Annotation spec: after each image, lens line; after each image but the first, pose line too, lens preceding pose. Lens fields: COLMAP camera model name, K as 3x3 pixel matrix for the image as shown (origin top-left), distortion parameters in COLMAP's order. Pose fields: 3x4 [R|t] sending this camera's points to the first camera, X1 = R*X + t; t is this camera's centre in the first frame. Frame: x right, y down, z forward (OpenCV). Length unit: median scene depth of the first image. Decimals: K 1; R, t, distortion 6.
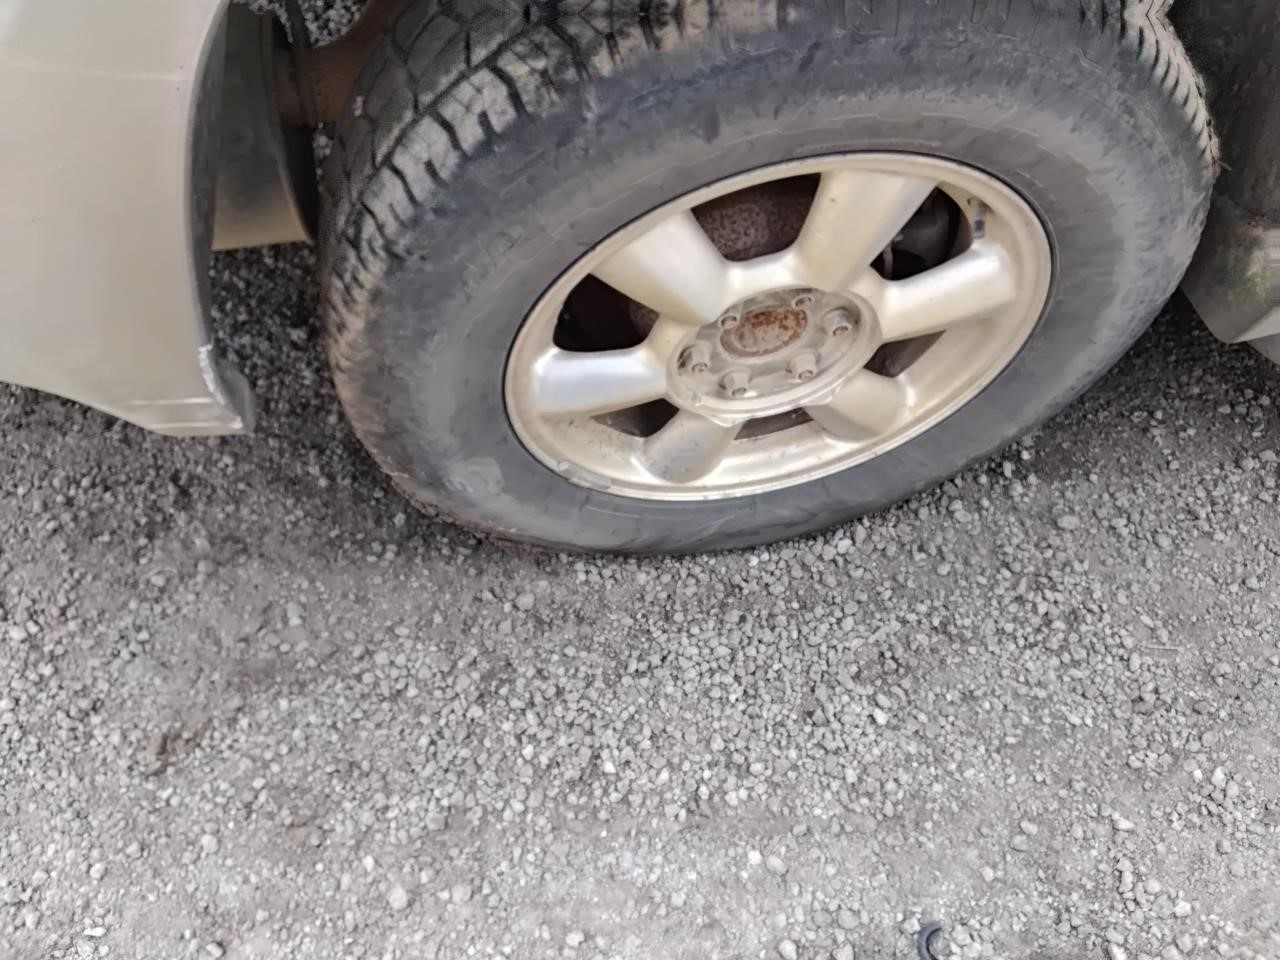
lens RADIAL K [[1015.8, 0, 637.3], [0, 1015.8, 483.6], [0, 0, 1]] dist [0.060818, -0.097428]
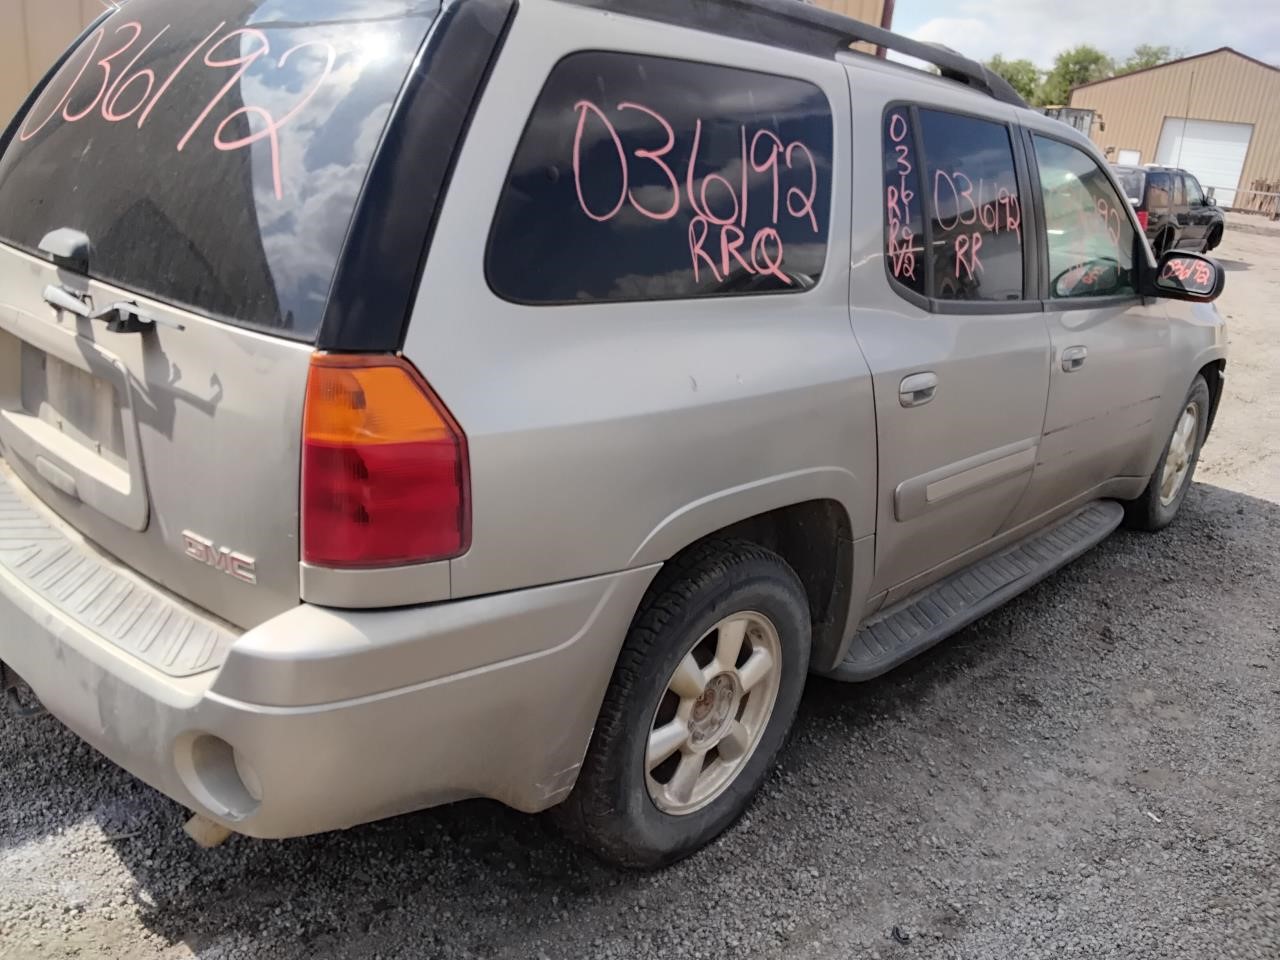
lens RADIAL K [[1015.8, 0, 636.1], [0, 1015.8, 468.2], [0, 0, 1]] dist [0.060818, -0.097428]
pose [[0.797971, -0.148447, 0.584129, -1.147479], [0.488421, 0.727114, -0.482442, 0.455424], [-0.353111, 0.670275, 0.652720, -0.786494]]
